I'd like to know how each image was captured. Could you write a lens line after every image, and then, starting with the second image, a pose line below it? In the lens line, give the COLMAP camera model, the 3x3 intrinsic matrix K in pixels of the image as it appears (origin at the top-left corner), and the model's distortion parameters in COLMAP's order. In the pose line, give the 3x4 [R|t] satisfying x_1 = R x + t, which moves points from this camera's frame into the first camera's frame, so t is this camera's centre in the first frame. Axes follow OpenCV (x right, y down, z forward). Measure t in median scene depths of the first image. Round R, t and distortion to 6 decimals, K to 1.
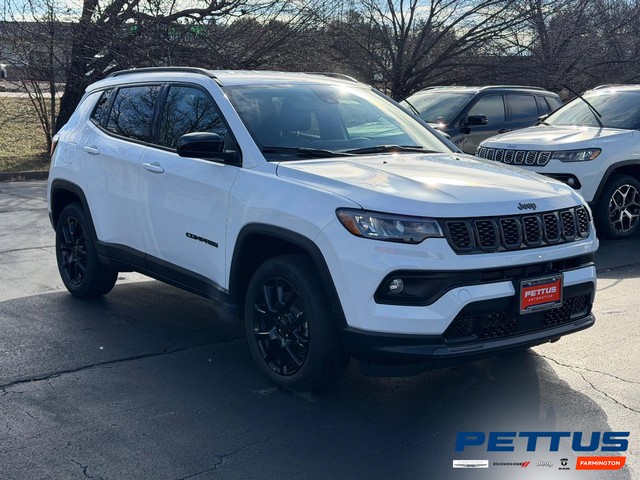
lens RADIAL K [[919.3, 0, 320.2], [0, 919.3, 243.7], [0, 0, 1]] dist [-0.070589, 0.000000]
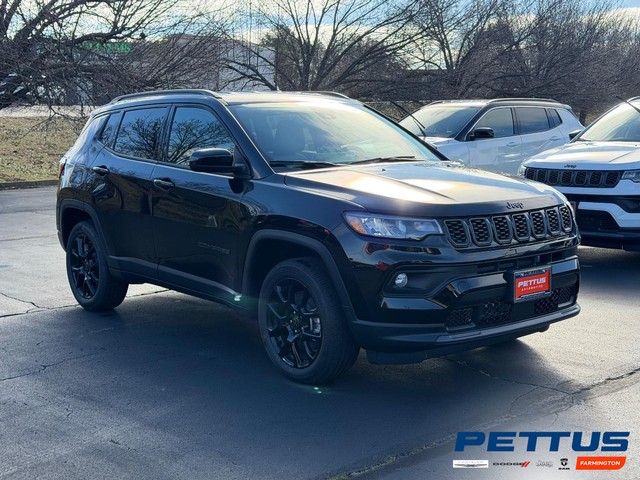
lens RADIAL K [[919.3, 0, 317.7], [0, 919.3, 241.5], [0, 0, 1]] dist [-0.070589, 0.000000]
pose [[0.999177, -0.032407, 0.024376, -0.039001], [0.033019, 0.999138, -0.025146, 0.022079], [-0.023540, 0.025930, 0.999387, -0.090214]]
